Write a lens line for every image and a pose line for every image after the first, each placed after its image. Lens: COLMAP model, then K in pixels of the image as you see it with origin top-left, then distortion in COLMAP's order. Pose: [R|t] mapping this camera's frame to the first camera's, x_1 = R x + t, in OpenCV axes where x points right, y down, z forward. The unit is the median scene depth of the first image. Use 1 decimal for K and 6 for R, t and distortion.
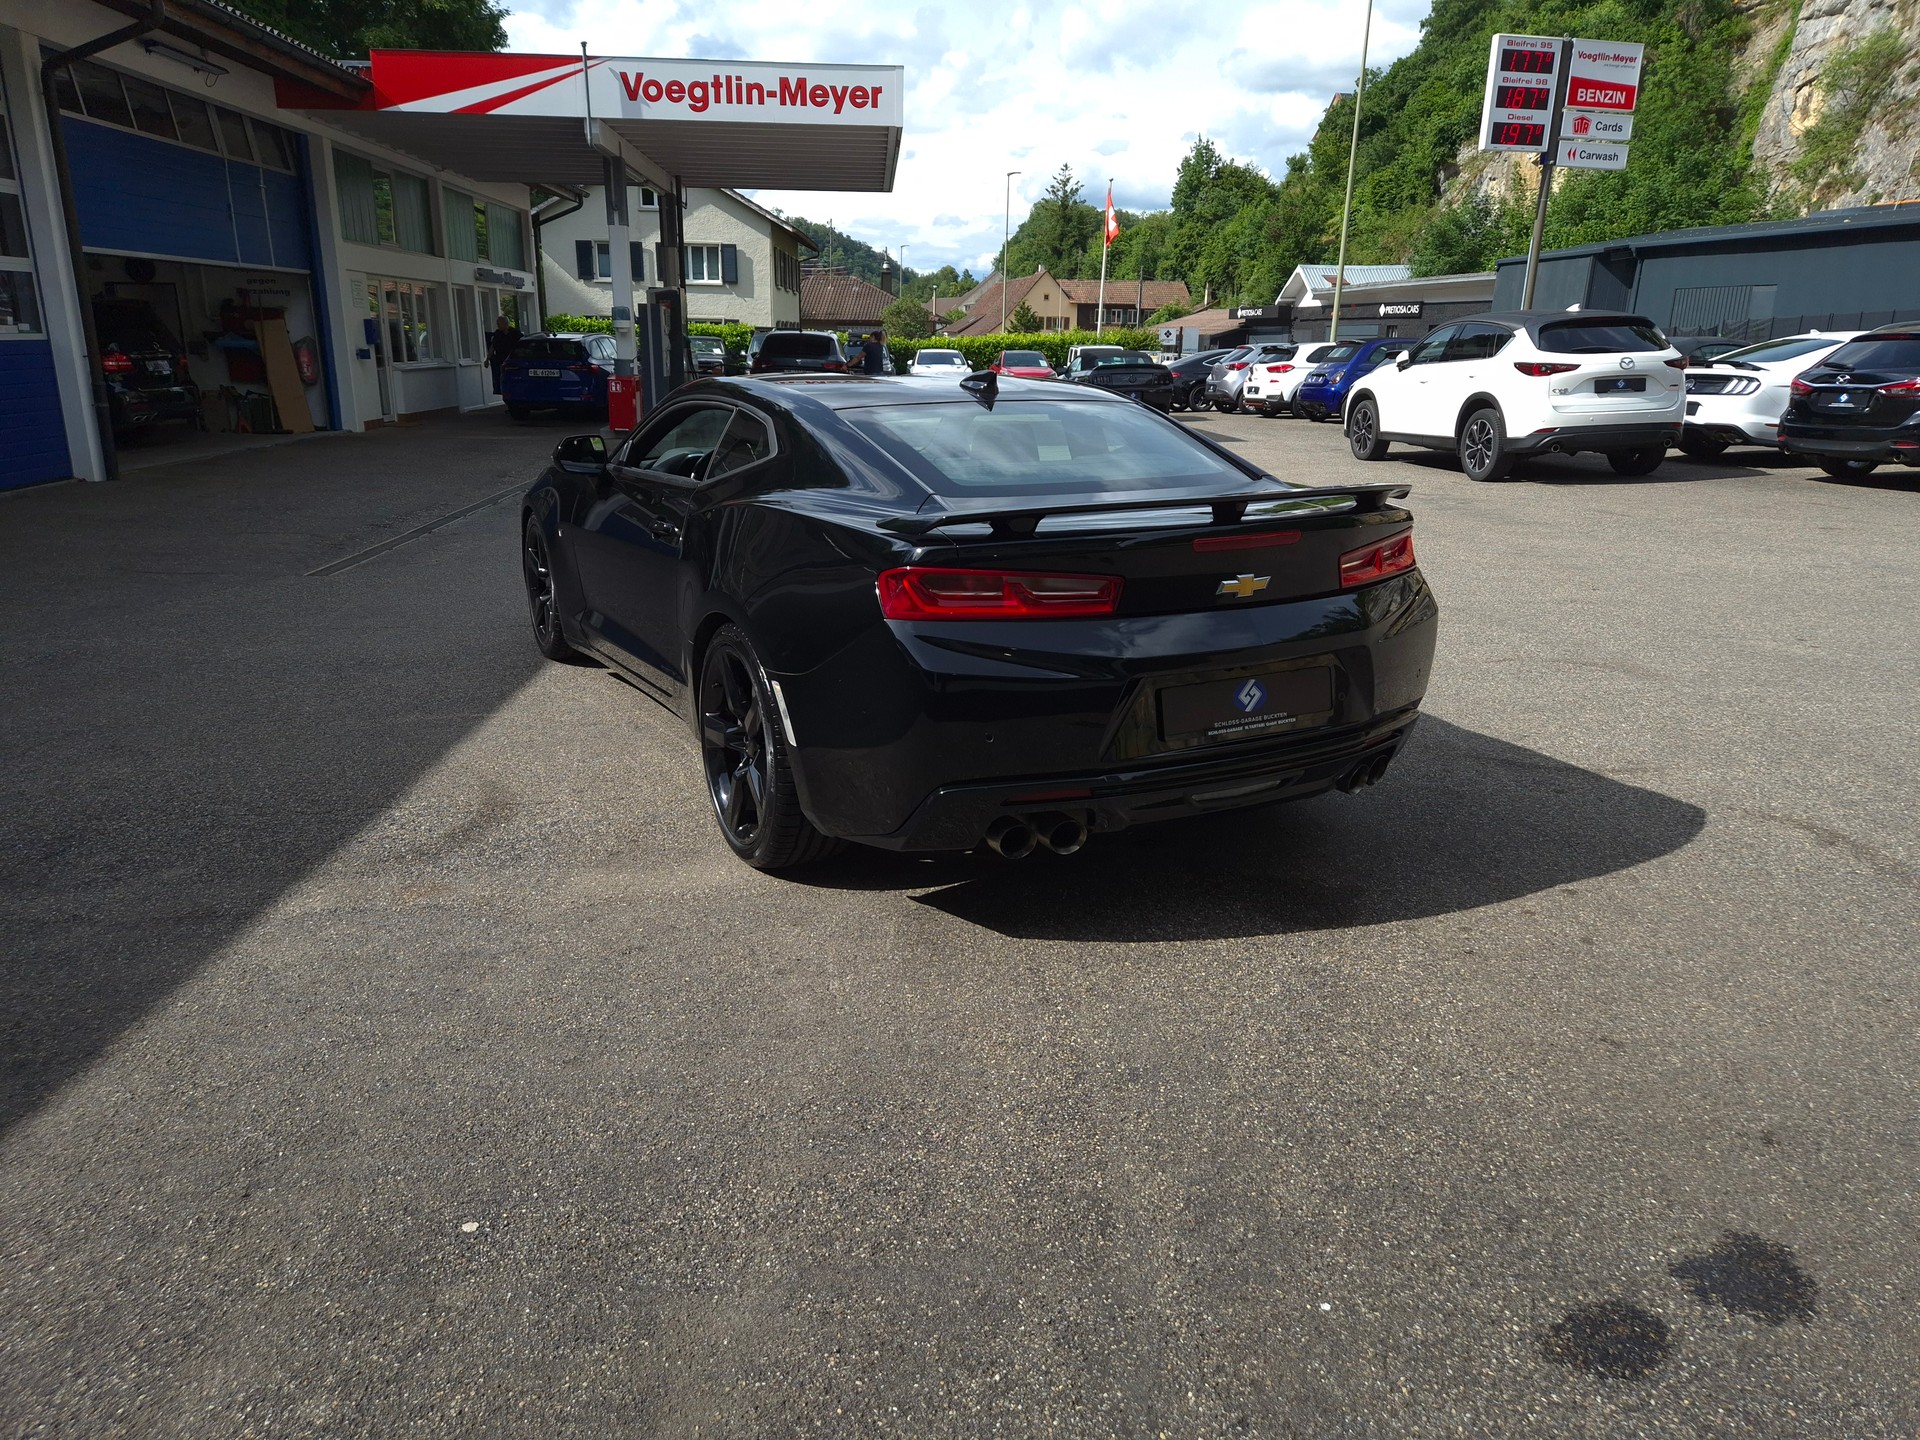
lens RADIAL K [[1267.4, 0, 948.1], [0, 1267.4, 725.5], [0, 0, 1]] dist [0.079723, -0.065097]
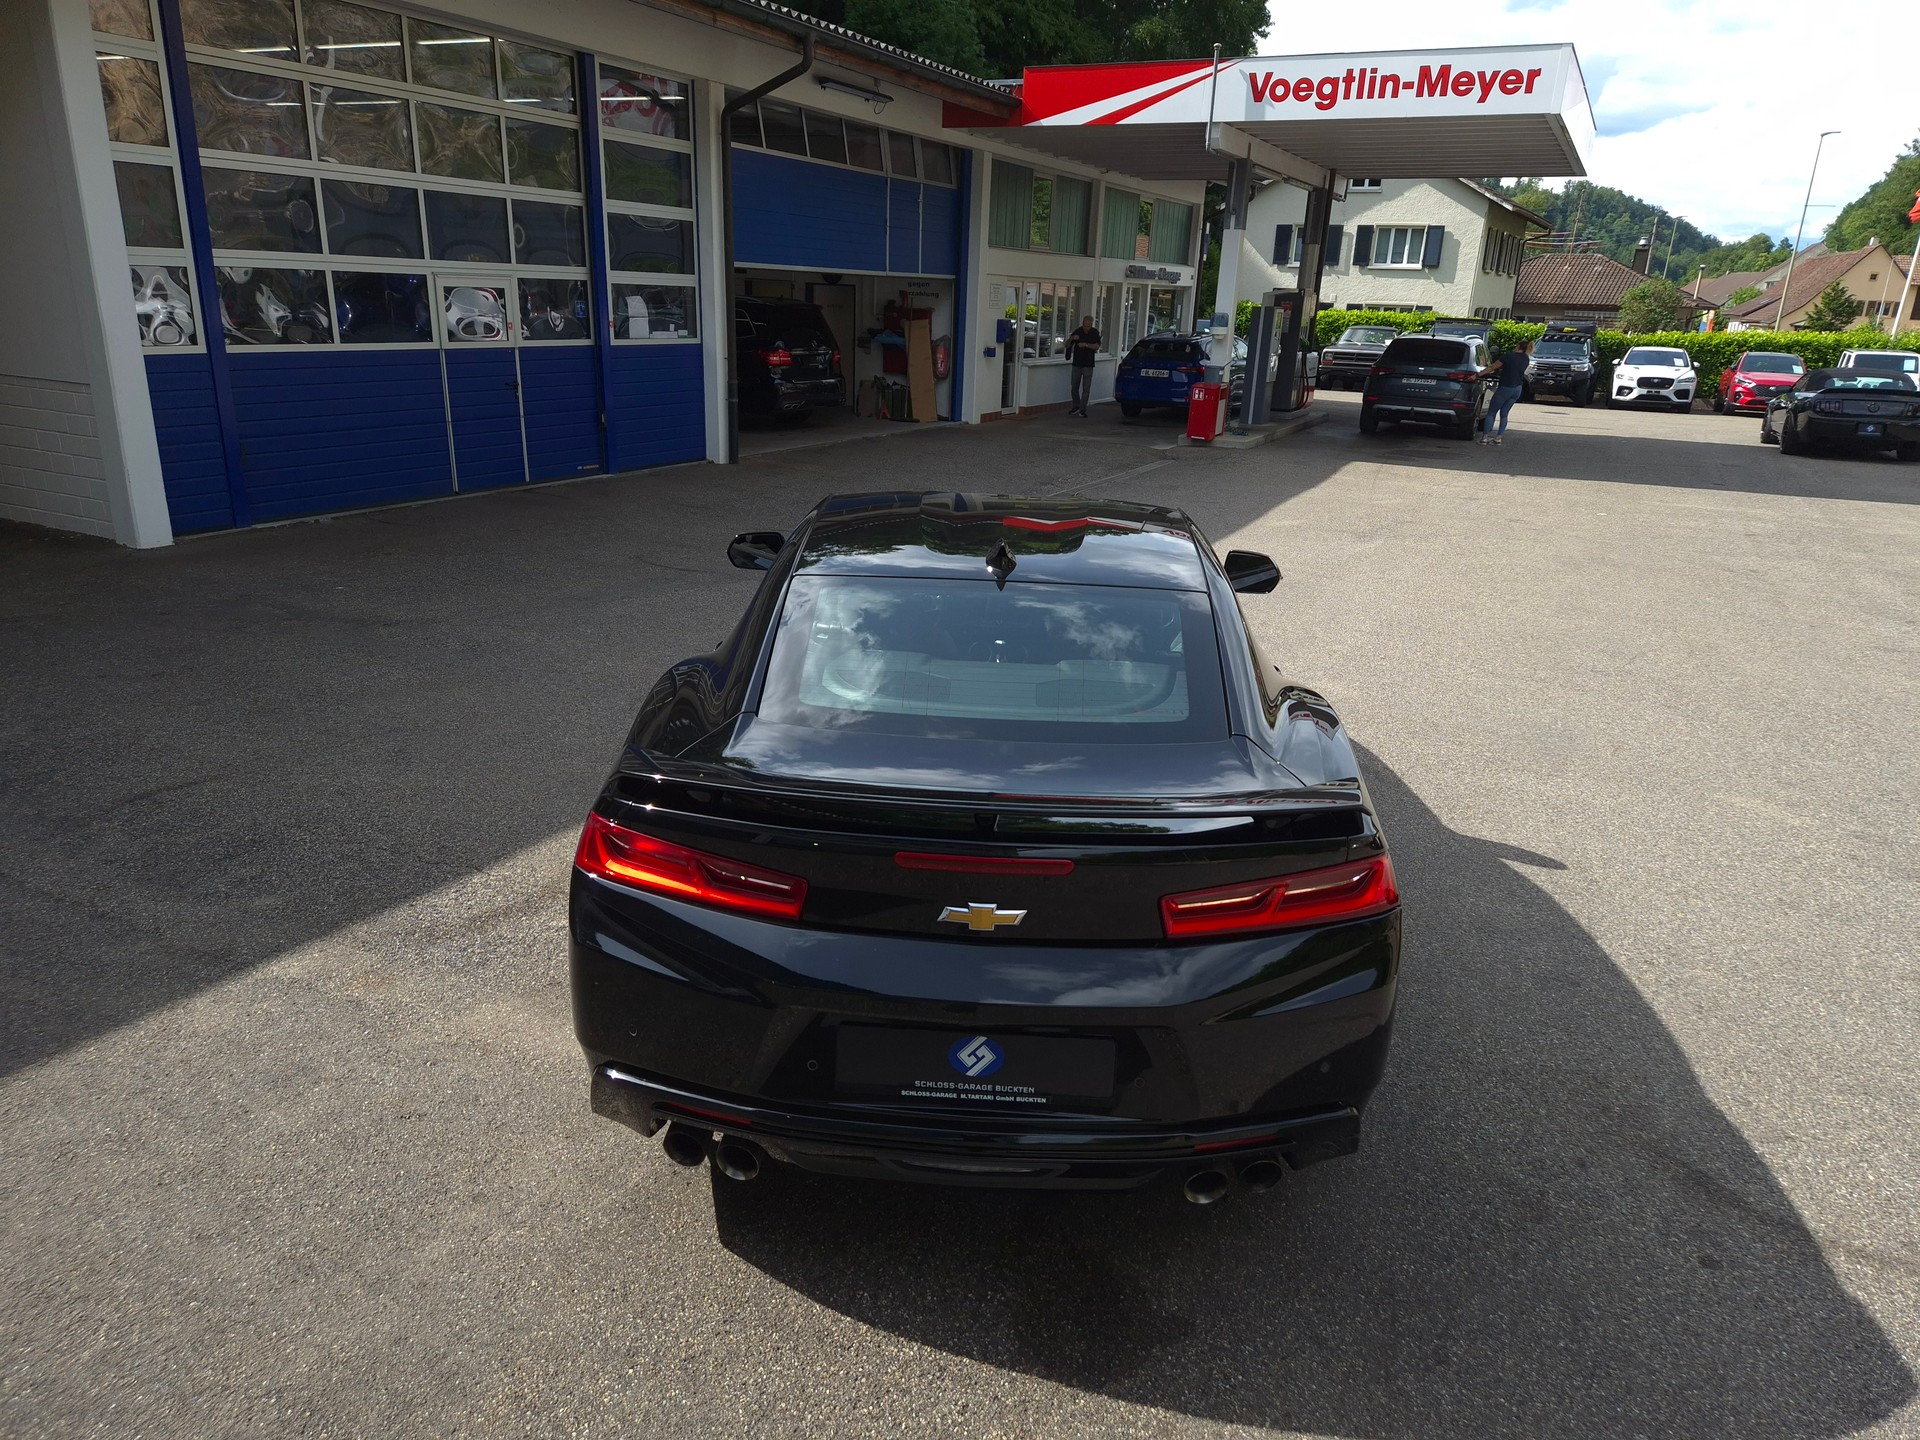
lens RADIAL K [[1267.4, 0, 967.9], [0, 1267.4, 731.3], [0, 0, 1]] dist [0.079723, -0.065097]
pose [[0.867032, 0.182554, -0.463606, 0.097432], [-0.171809, 0.982935, 0.065735, -0.046781], [0.467694, 0.022657, 0.883600, 0.055663]]
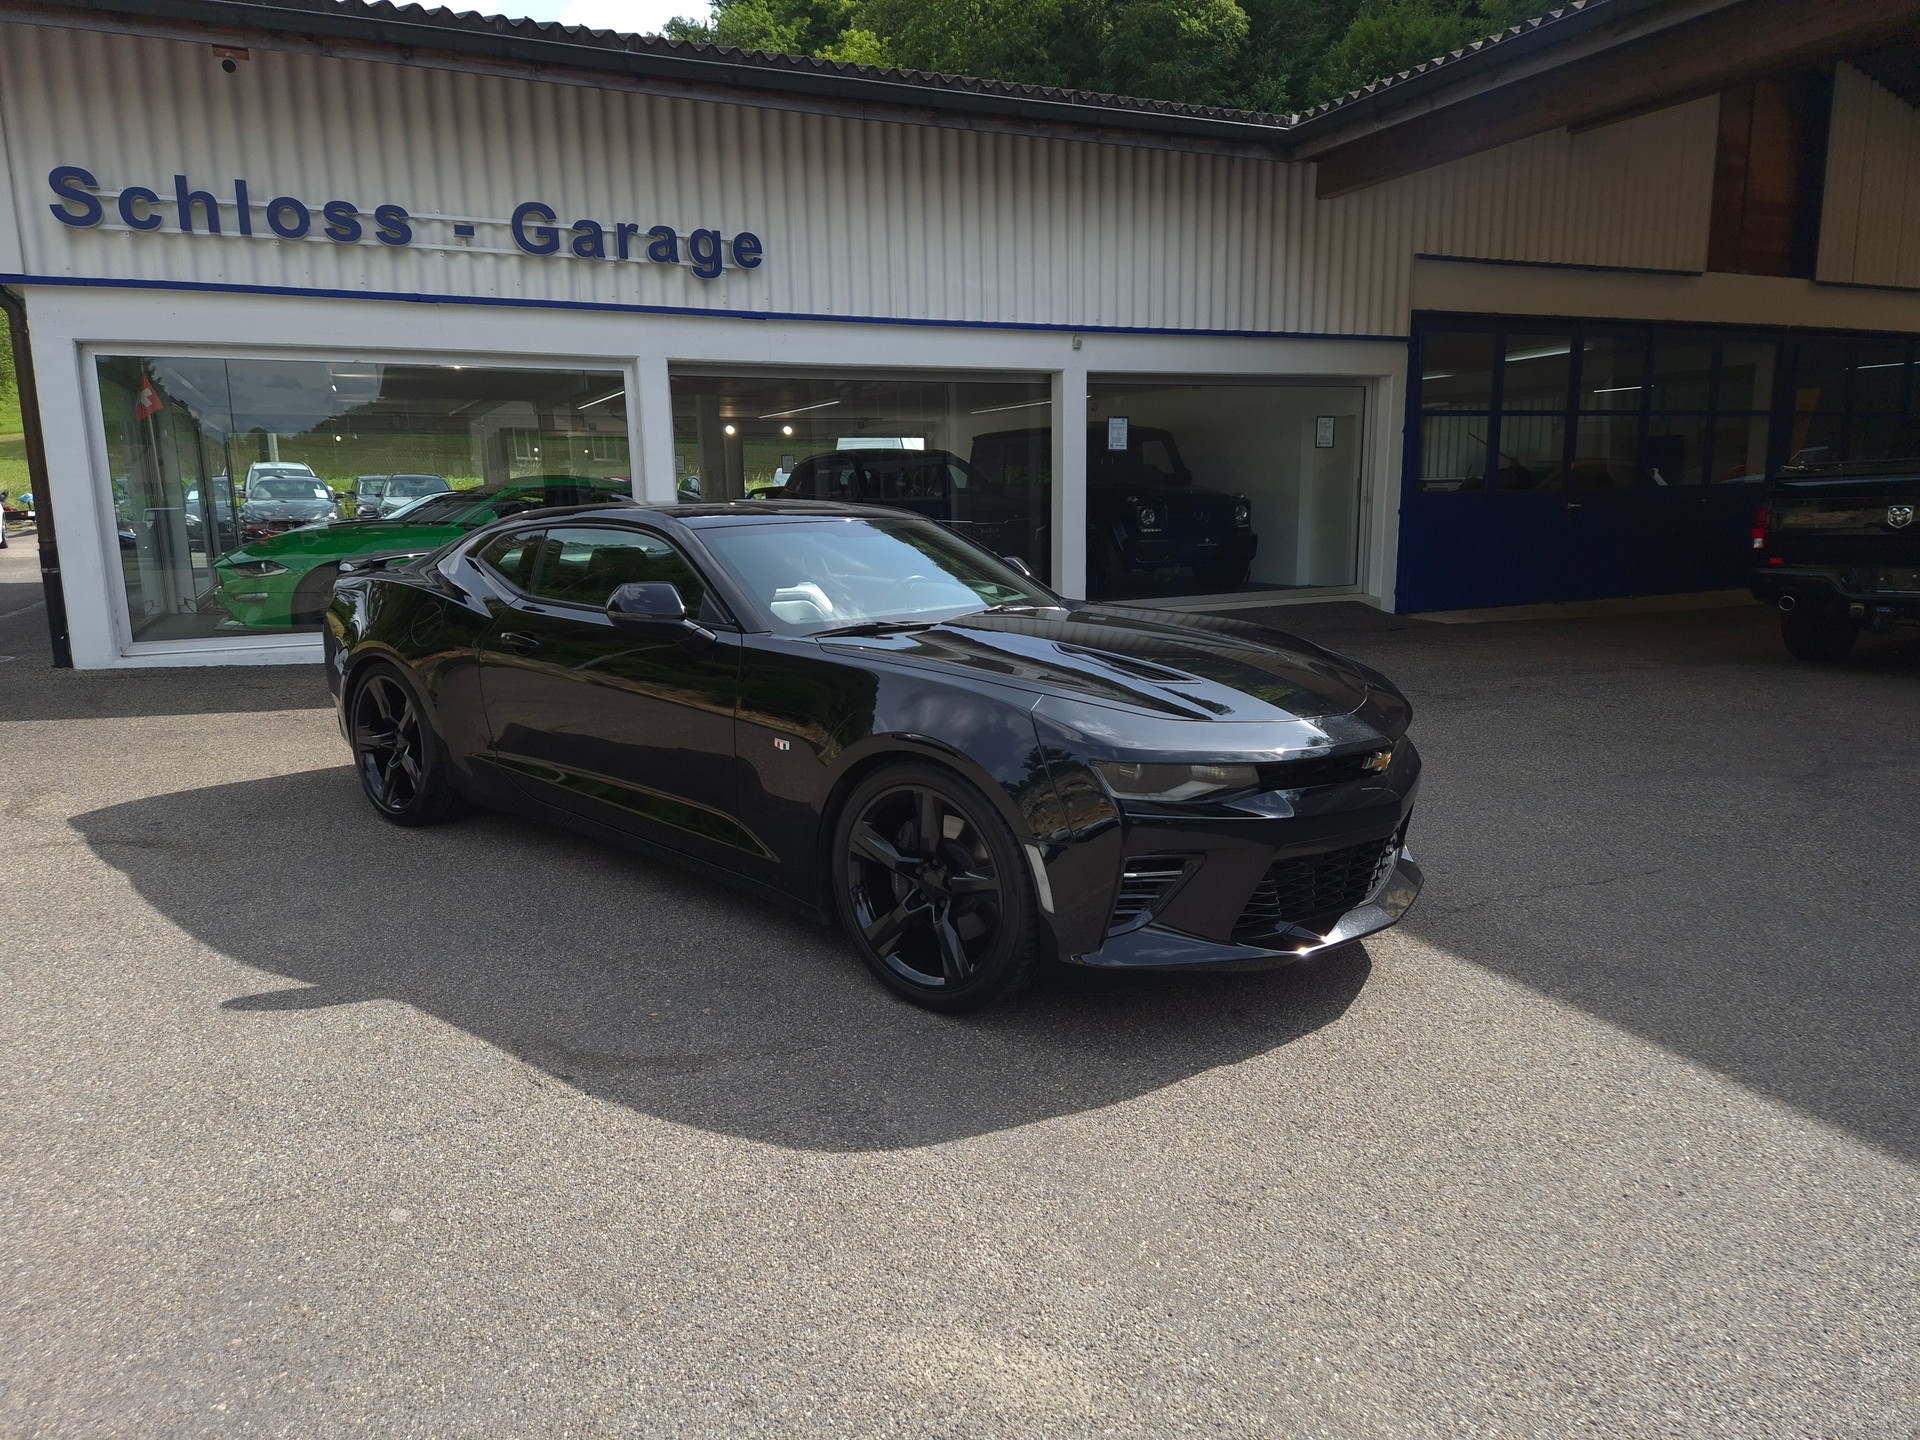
lens RADIAL K [[1267.4, 0, 950.8], [0, 1267.4, 738.2], [0, 0, 1]] dist [0.079723, -0.065097]
pose [[-0.927385, 0.075459, -0.366418, 0.050989], [-0.103239, 0.889792, 0.444535, -0.161068], [0.359580, 0.450084, -0.817390, 0.549749]]
